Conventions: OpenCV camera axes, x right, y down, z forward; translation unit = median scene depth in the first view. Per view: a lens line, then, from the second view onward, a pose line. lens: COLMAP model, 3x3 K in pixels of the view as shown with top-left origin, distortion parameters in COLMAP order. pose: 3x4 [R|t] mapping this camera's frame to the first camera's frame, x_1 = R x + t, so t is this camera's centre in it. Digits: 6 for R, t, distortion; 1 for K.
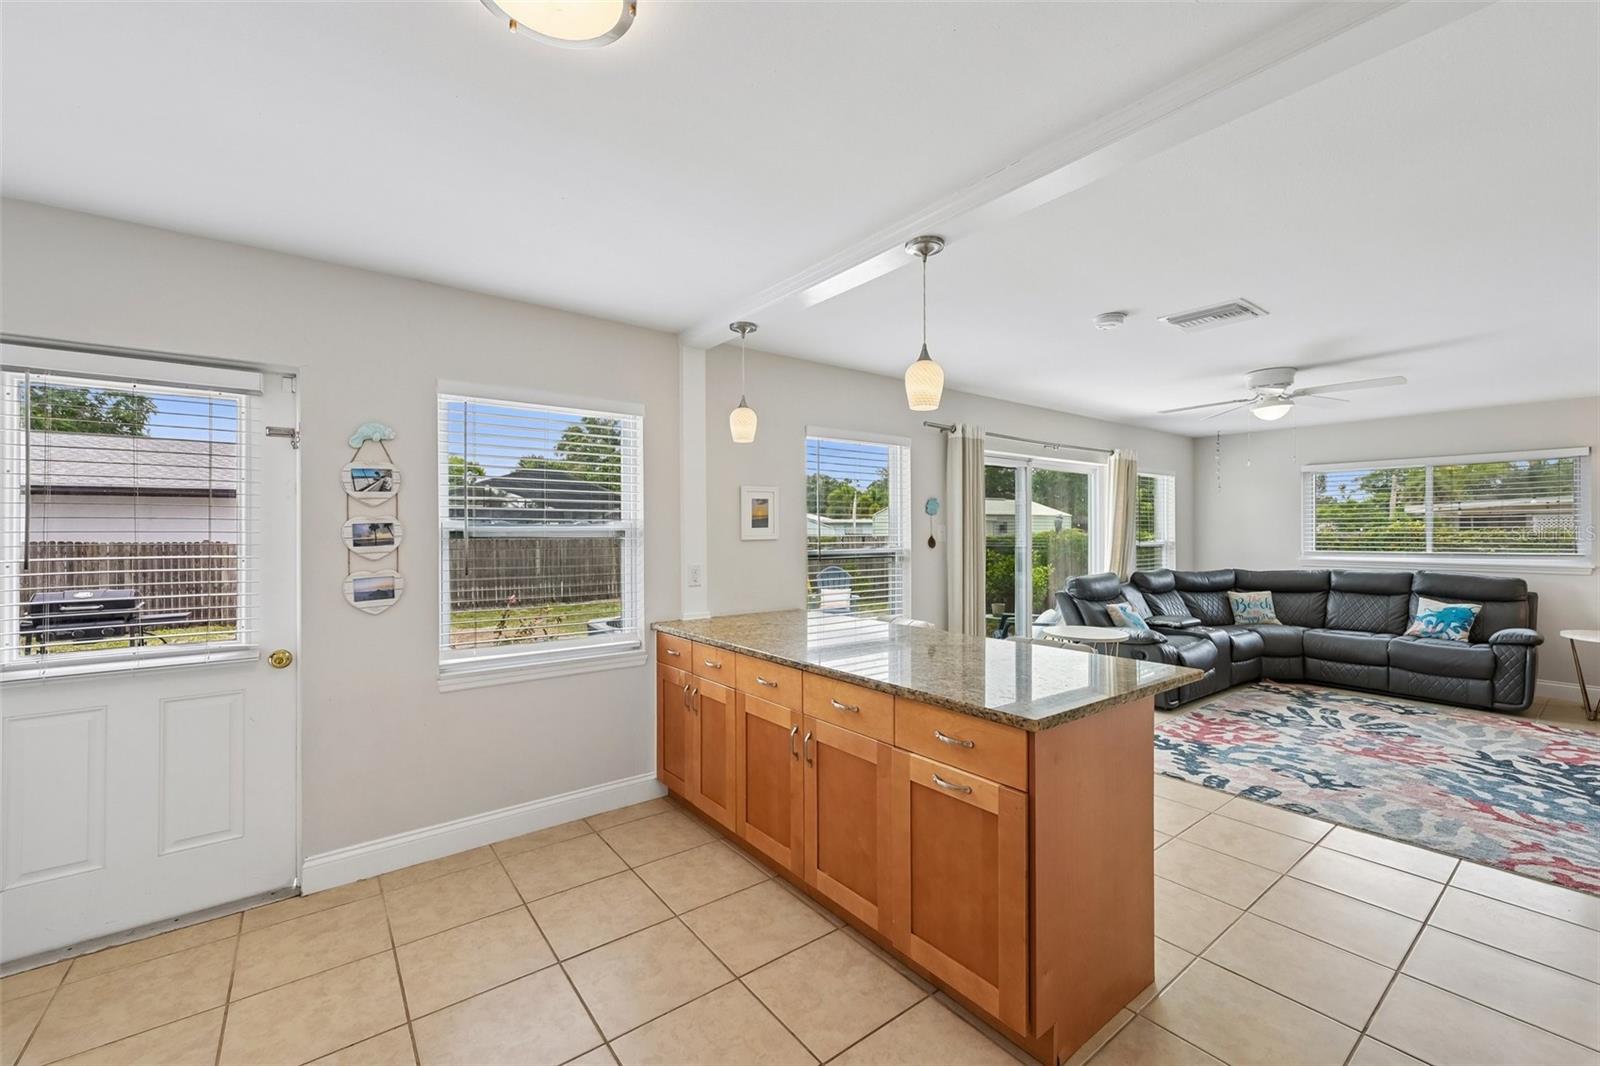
lens RADIAL K [[640.5, 0, 805.6], [0, 640.5, 536.5], [0, 0, 1]] dist [-0.000065, 0.000257]
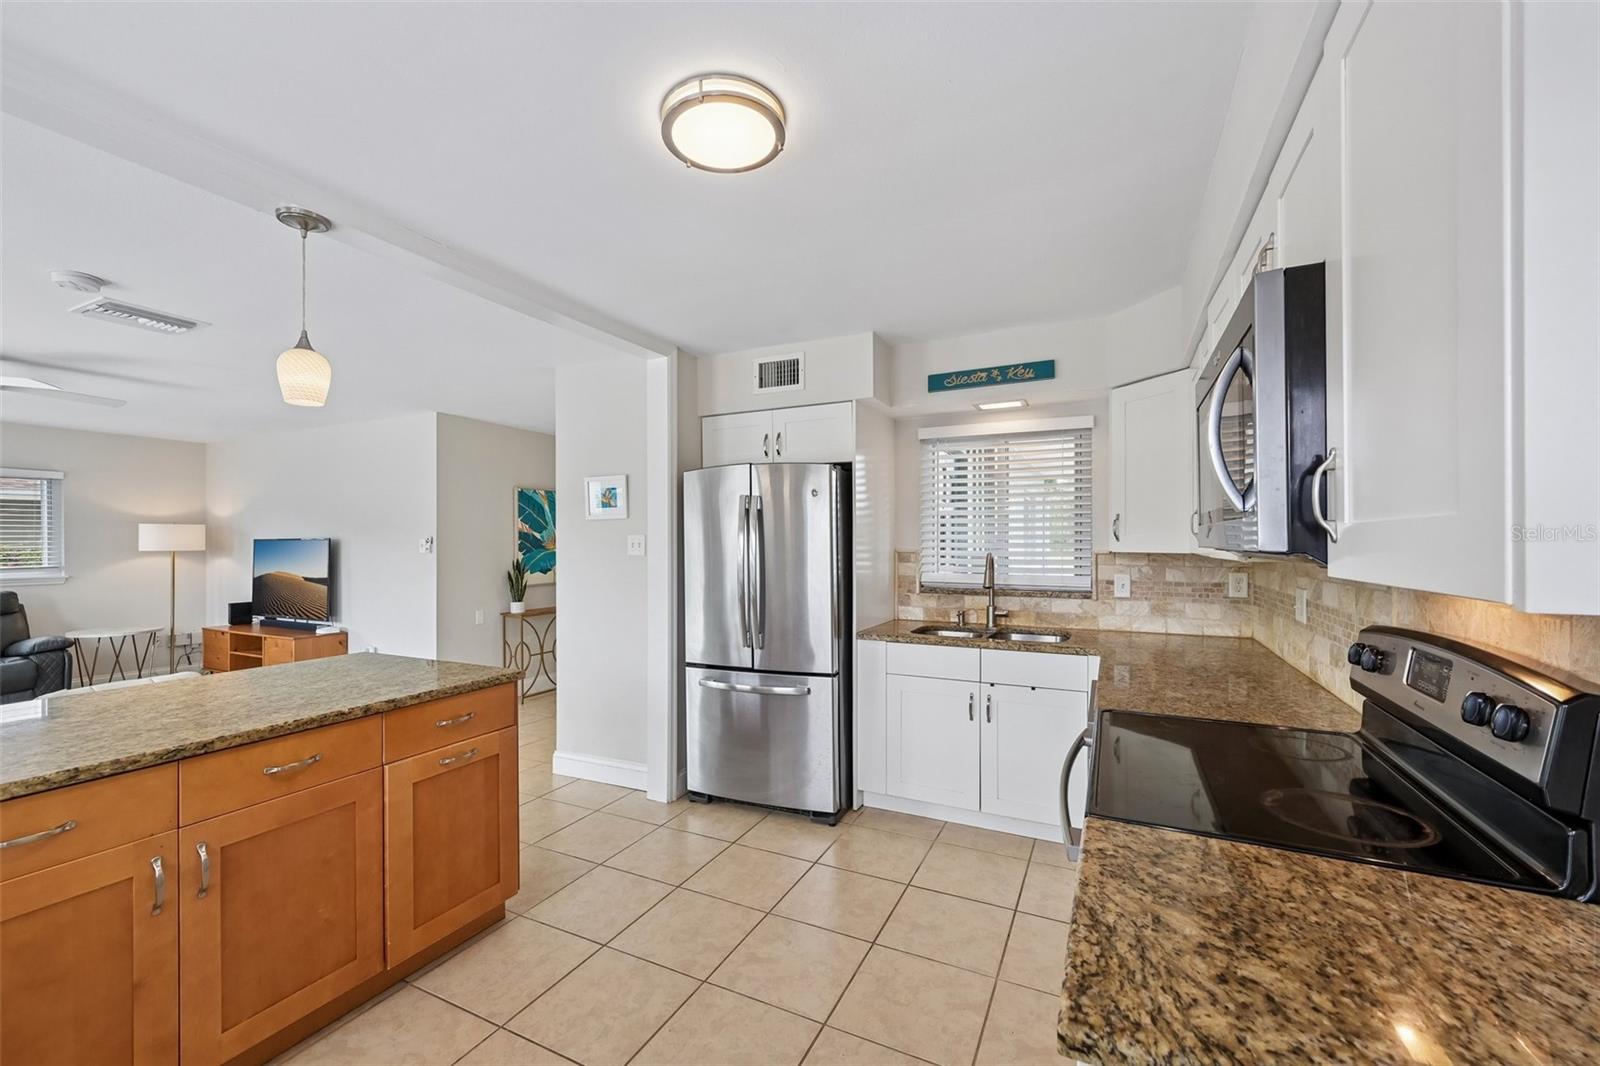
lens RADIAL K [[640.7, 0, 799.1], [0, 640.7, 545.1], [0, 0, 1]] dist [-0.000088, 0.000166]
pose [[-0.446044, 0.000315, 0.895011, -0.462664], [0.009856, 0.999941, 0.004560, -0.001960], [-0.894957, 0.010855, -0.446021, 0.395869]]
